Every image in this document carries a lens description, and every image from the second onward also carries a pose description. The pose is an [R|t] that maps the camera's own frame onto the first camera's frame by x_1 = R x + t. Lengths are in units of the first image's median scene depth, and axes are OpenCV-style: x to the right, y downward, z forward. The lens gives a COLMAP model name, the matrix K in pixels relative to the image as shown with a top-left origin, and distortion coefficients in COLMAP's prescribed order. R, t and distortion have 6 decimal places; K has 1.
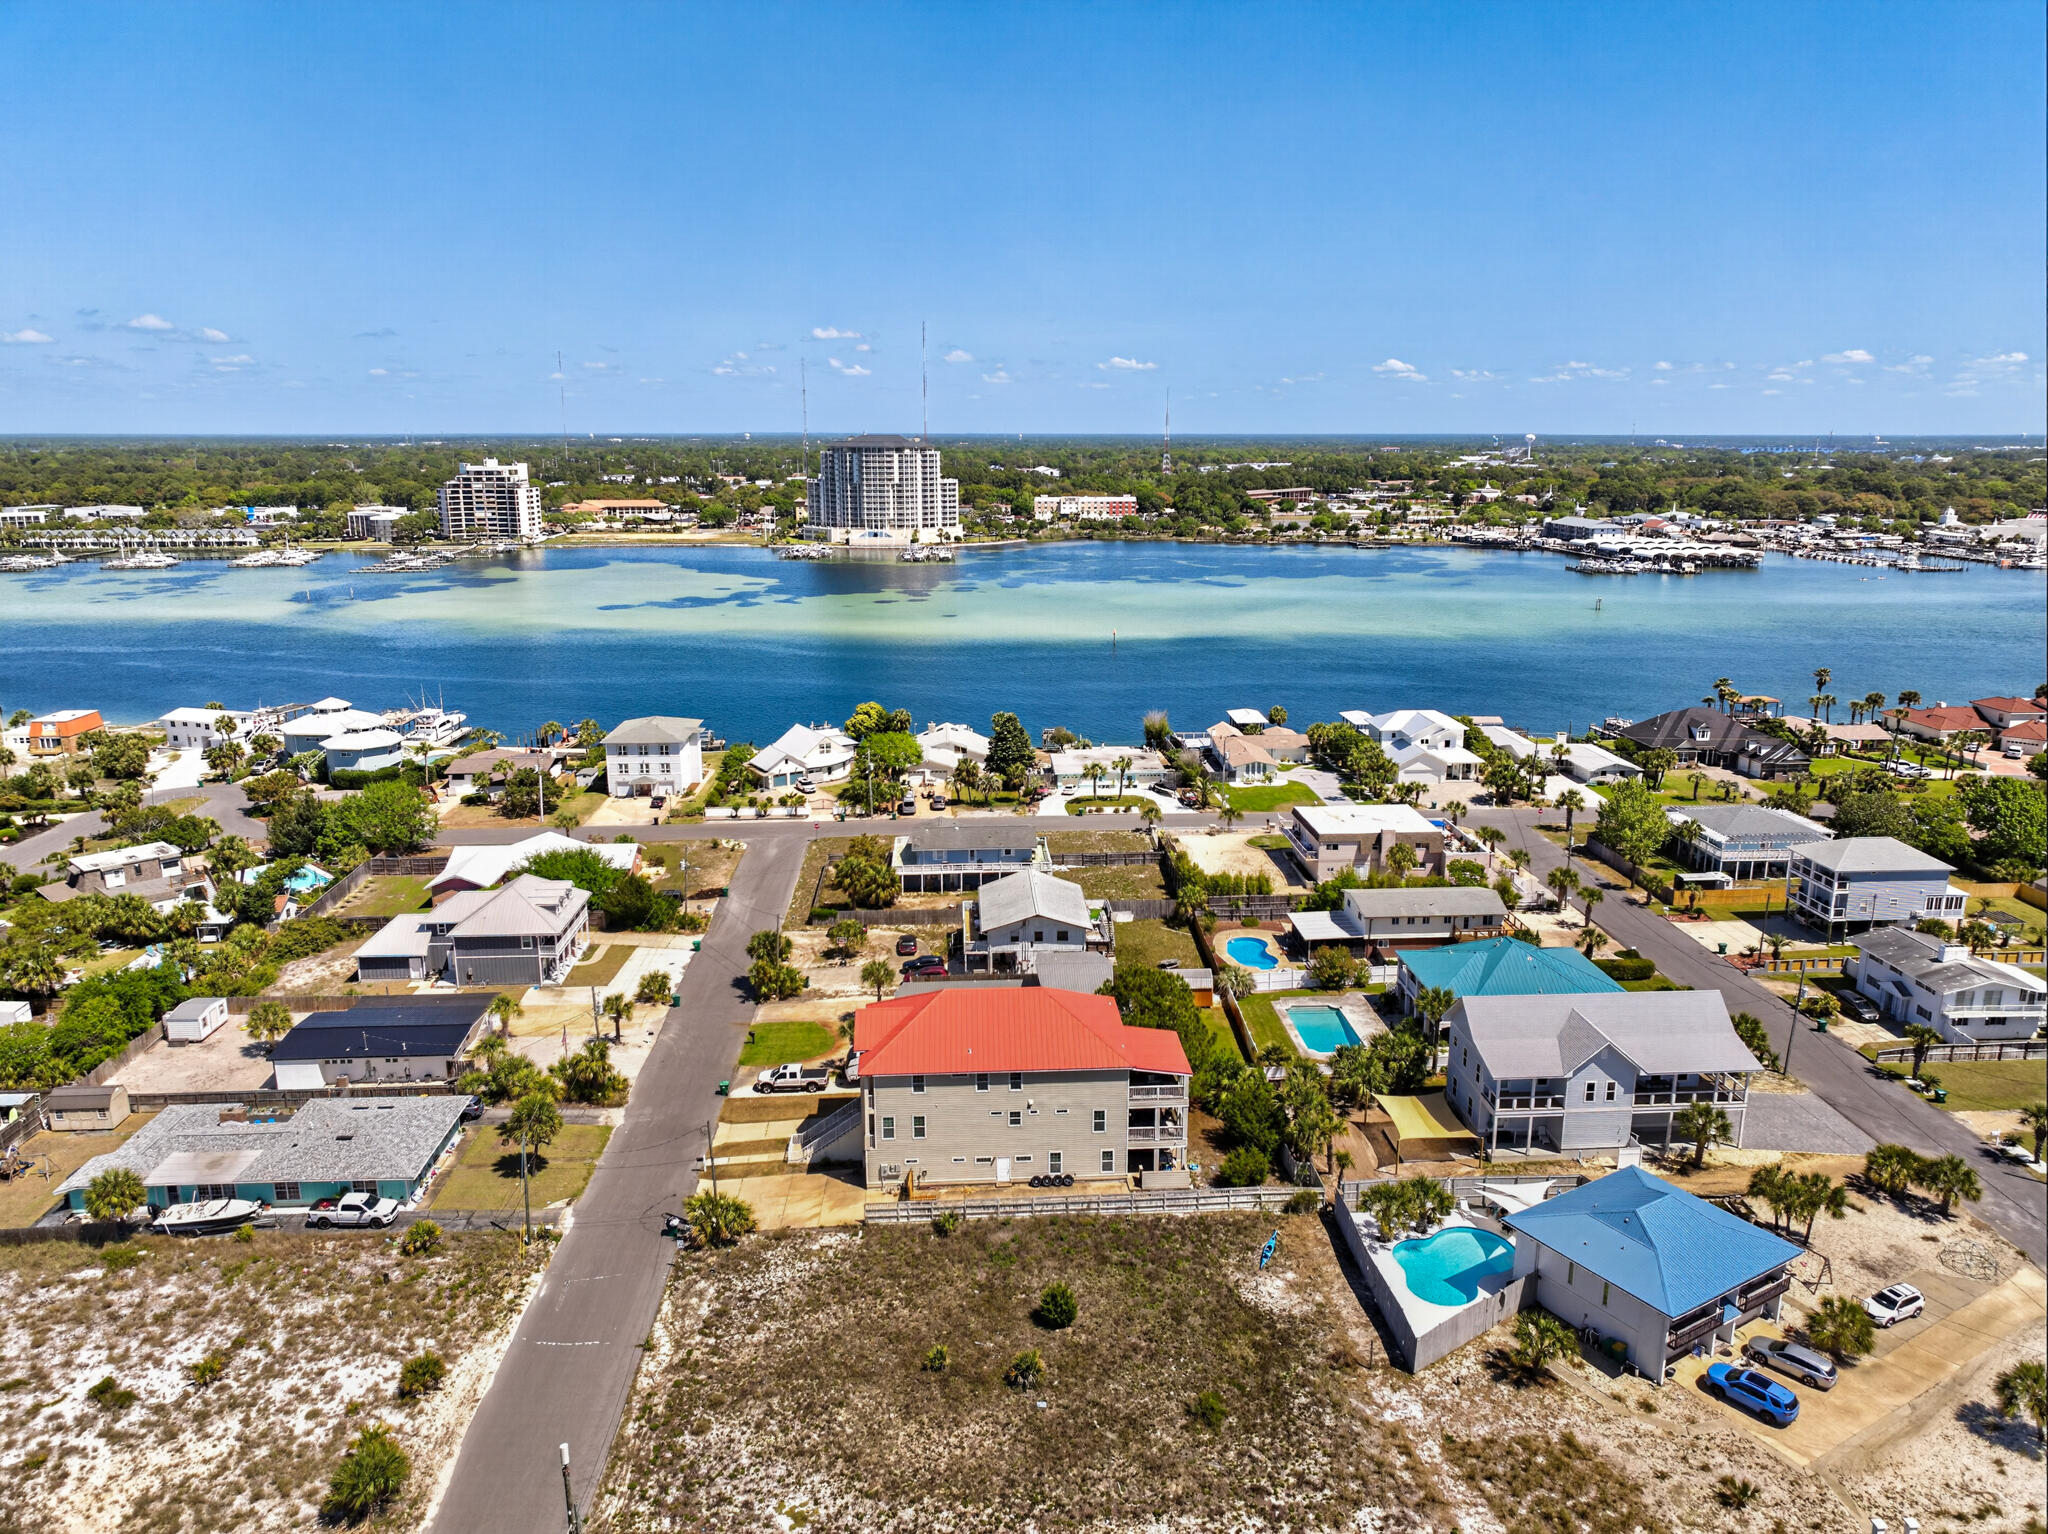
lens RADIAL K [[1398.5, 0, 1030.9], [0, 1398.5, 774.3], [0, 0, 1]] dist [0.006430, -0.014224]
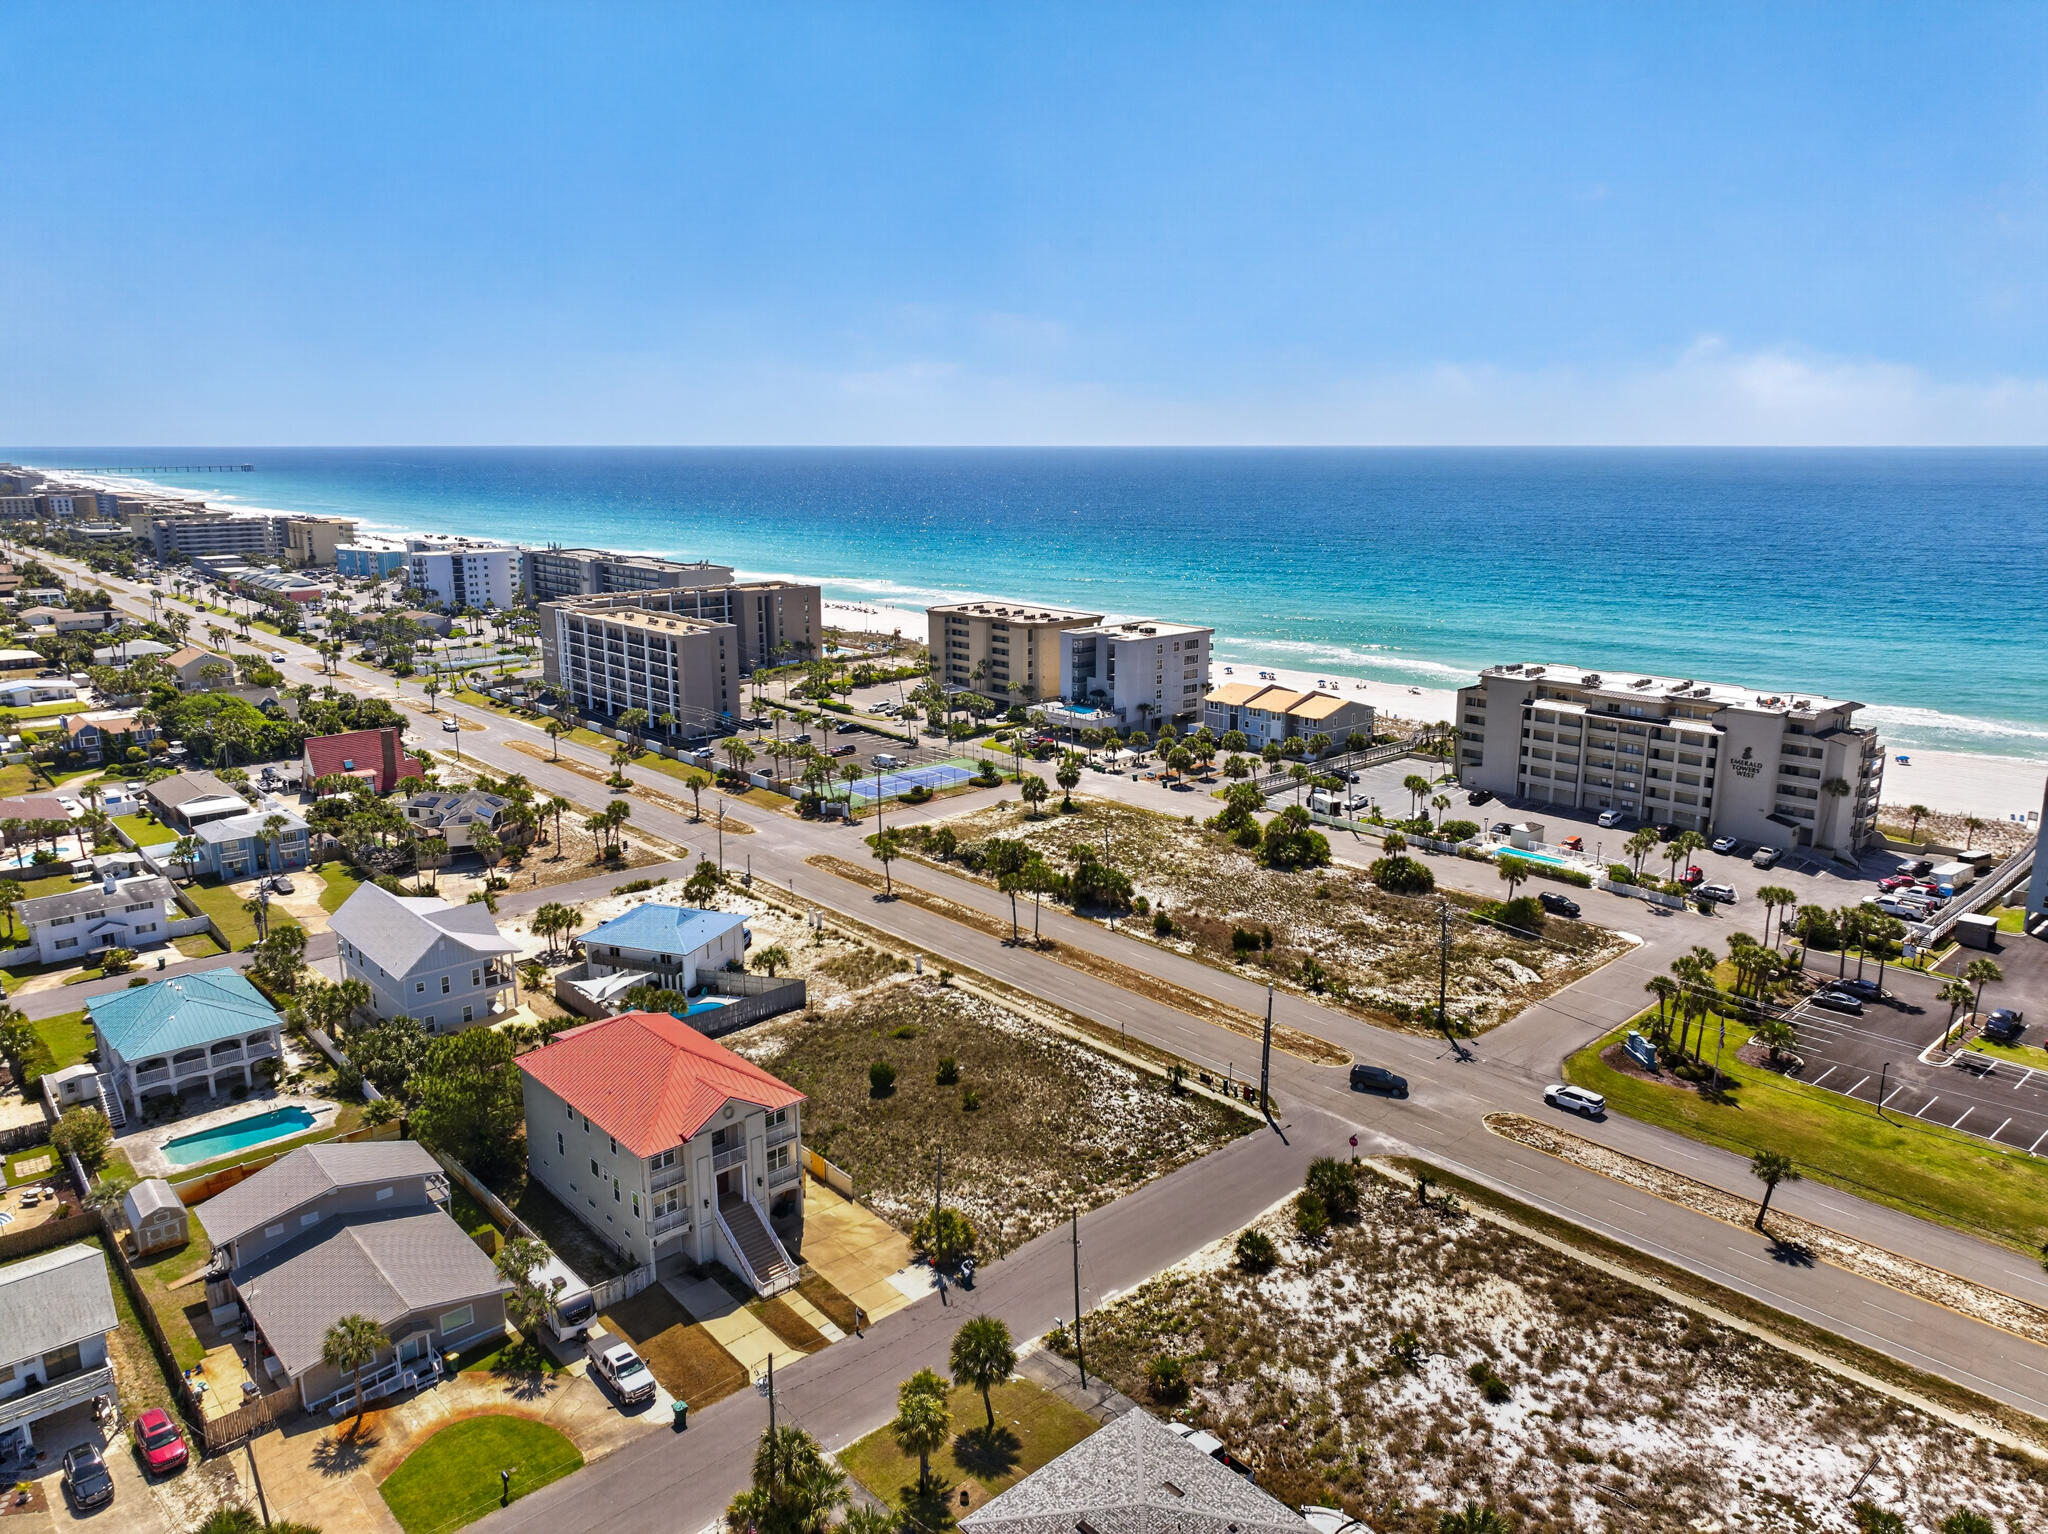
lens RADIAL K [[1398.5, 0, 1028.6], [0, 1398.5, 755.2], [0, 0, 1]] dist [0.006430, -0.014224]
pose [[-0.629979, -0.170340, 0.757701, -0.765384], [0.183445, 0.915400, 0.358315, -0.271546], [-0.754635, 0.364728, -0.545435, 1.101195]]
